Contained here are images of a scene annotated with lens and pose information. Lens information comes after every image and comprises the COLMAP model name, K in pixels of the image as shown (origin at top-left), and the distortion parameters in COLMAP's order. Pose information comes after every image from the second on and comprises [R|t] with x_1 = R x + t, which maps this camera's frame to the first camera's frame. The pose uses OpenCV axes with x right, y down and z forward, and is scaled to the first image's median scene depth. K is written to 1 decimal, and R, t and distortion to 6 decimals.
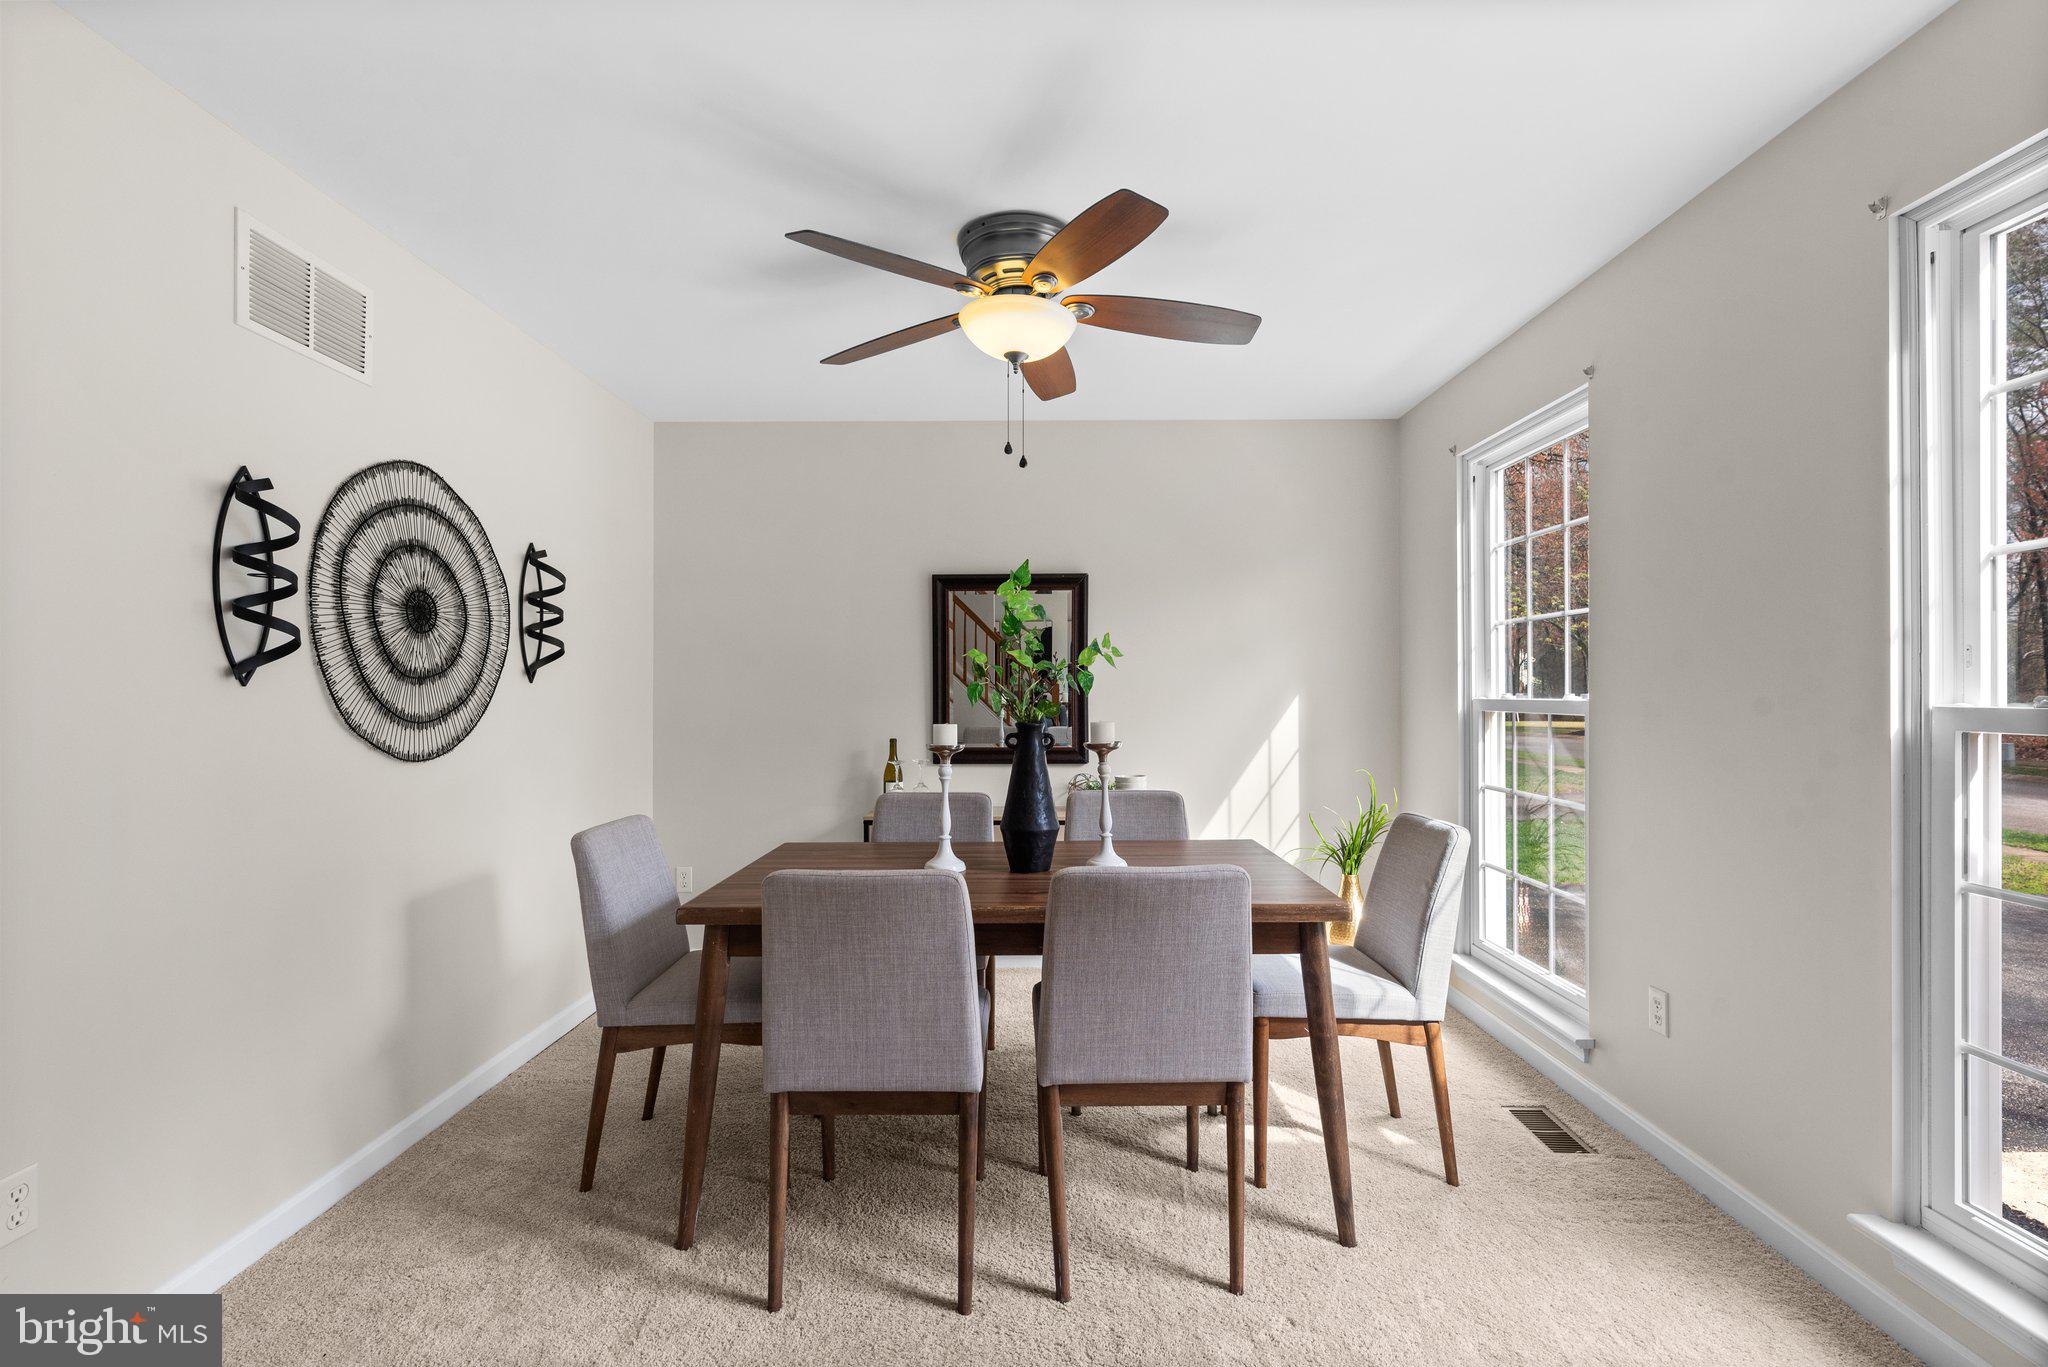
lens RADIAL K [[915.3, 0, 1018.1], [0, 915.3, 688.4], [0, 0, 1]] dist [0.002036, -0.000582]
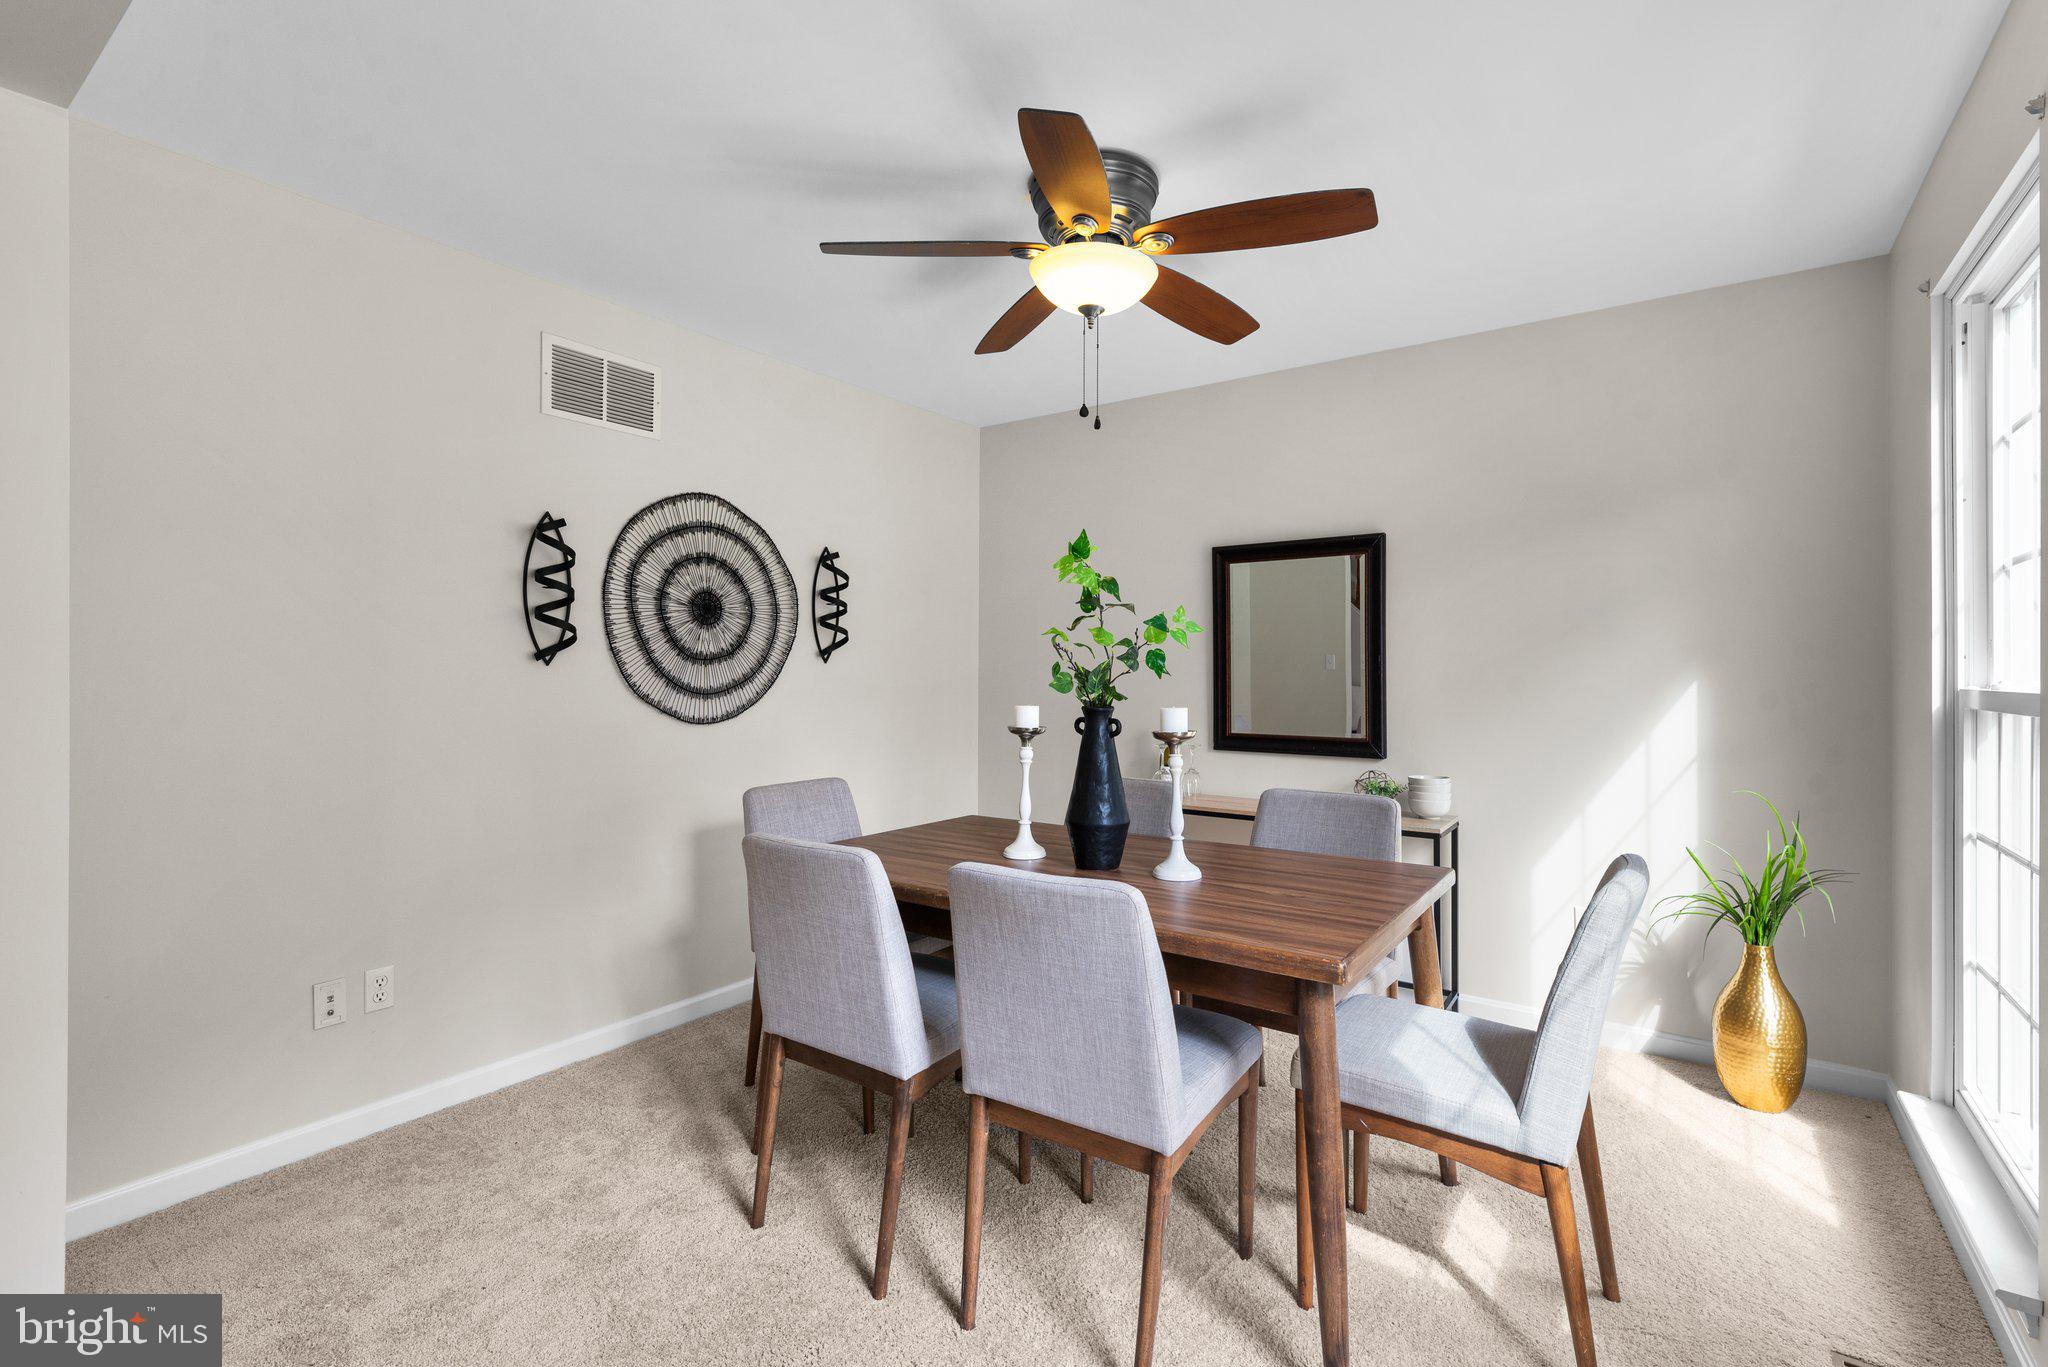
lens RADIAL K [[915.3, 0, 1019.5], [0, 915.3, 670.4], [0, 0, 1]] dist [0.002036, -0.000582]
pose [[0.821599, 0.004079, -0.570051, 0.466574], [-0.003185, 0.999992, 0.002565, -0.000901], [0.570057, -0.000292, 0.821605, 0.199971]]
